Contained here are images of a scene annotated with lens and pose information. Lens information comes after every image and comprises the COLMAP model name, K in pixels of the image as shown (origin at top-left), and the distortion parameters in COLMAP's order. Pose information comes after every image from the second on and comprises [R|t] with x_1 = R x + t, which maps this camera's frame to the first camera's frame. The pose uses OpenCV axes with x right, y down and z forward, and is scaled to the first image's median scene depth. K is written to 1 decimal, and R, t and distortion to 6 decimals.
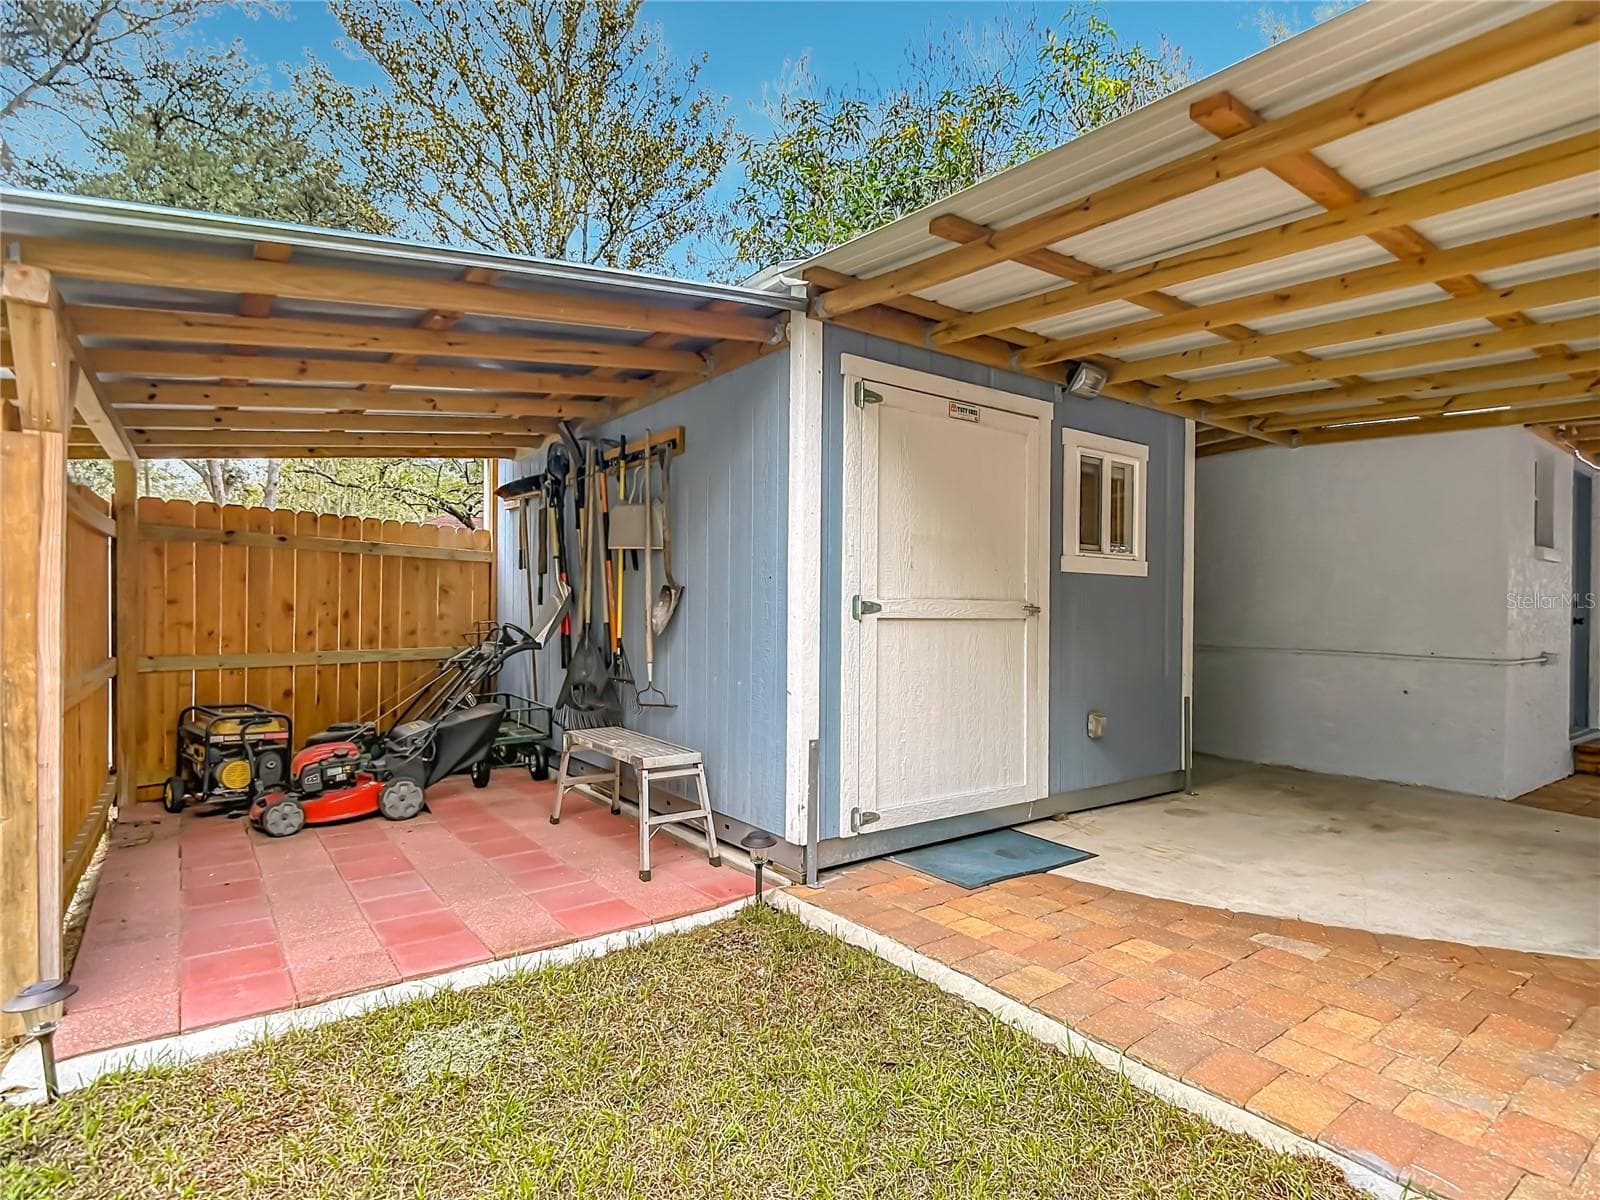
lens RADIAL K [[892.5, 0, 800.0], [0, 892.5, 600.0], [0, 0, 1]] dist [-0.001231, -0.000420]
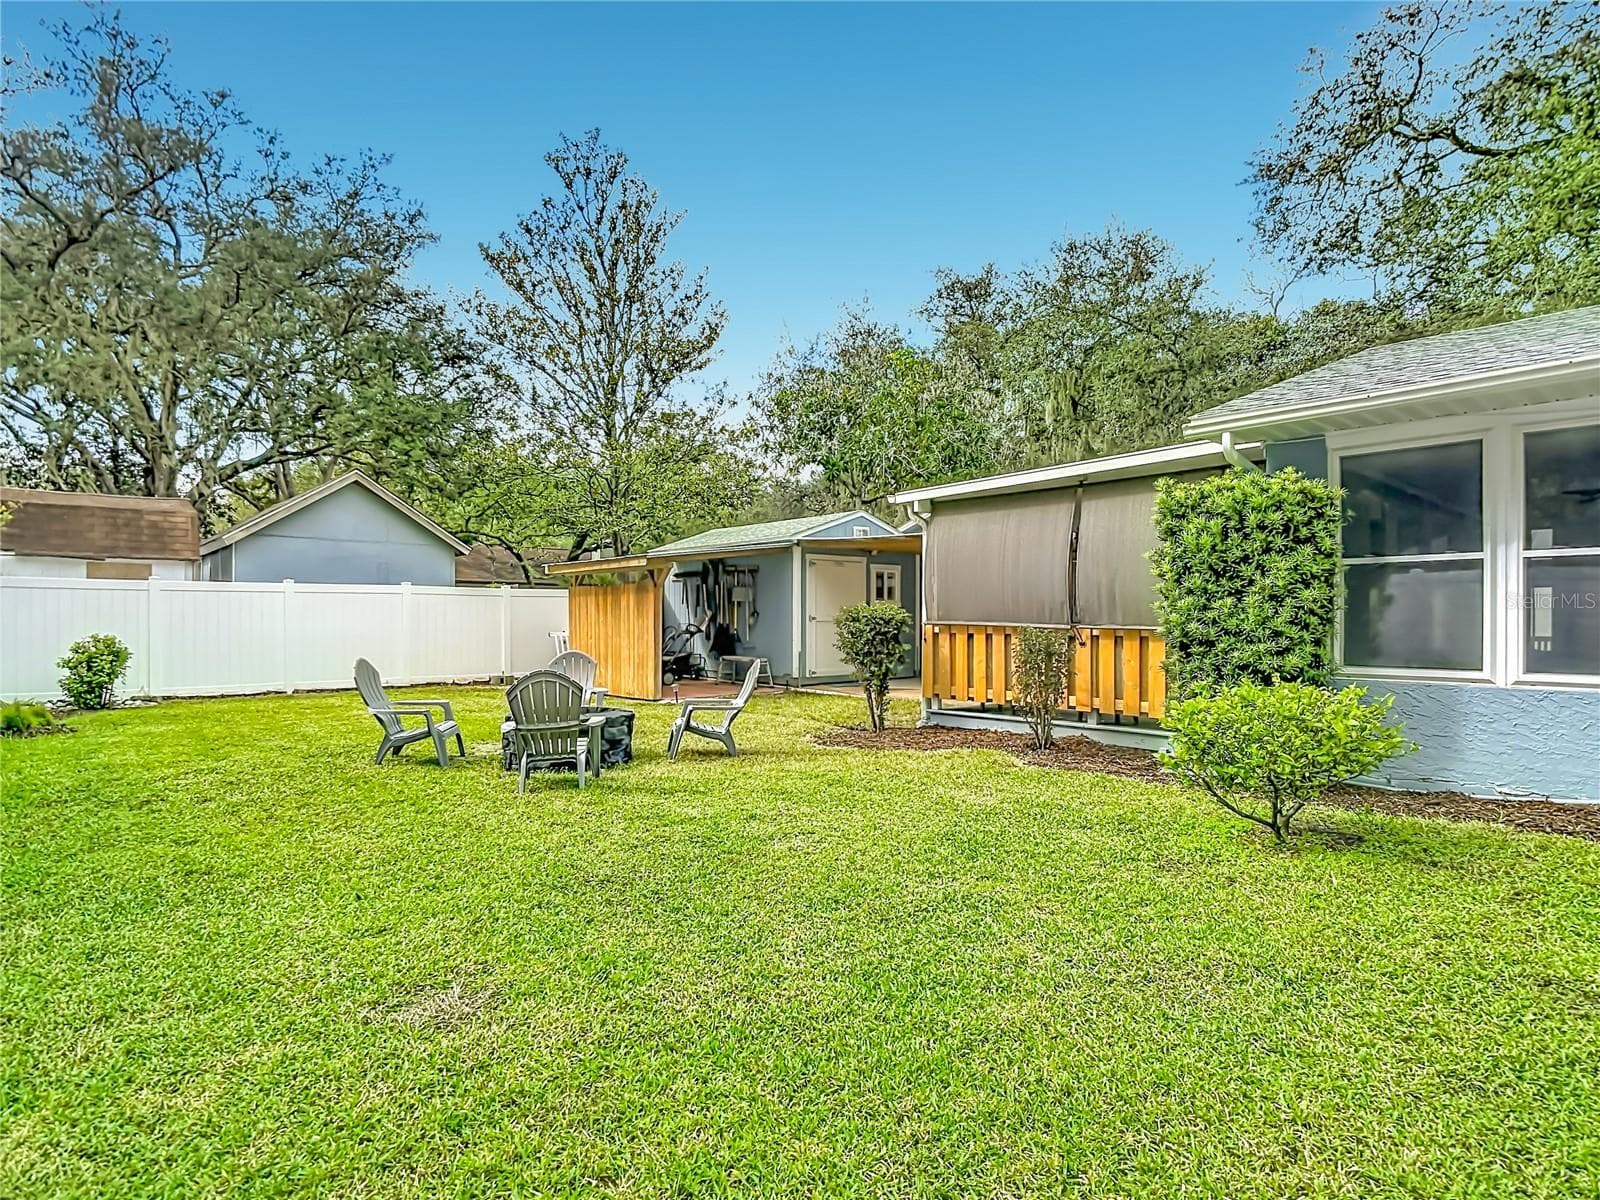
lens RADIAL K [[854.5, 0, 800.2], [0, 854.5, 611.7], [0, 0, 1]] dist [-0.003313, -0.000698]
pose [[0.998424, -0.011344, 0.054954, -0.154801], [0.011205, 0.999933, 0.002836, -0.025106], [-0.054982, -0.002215, 0.998485, -2.285687]]
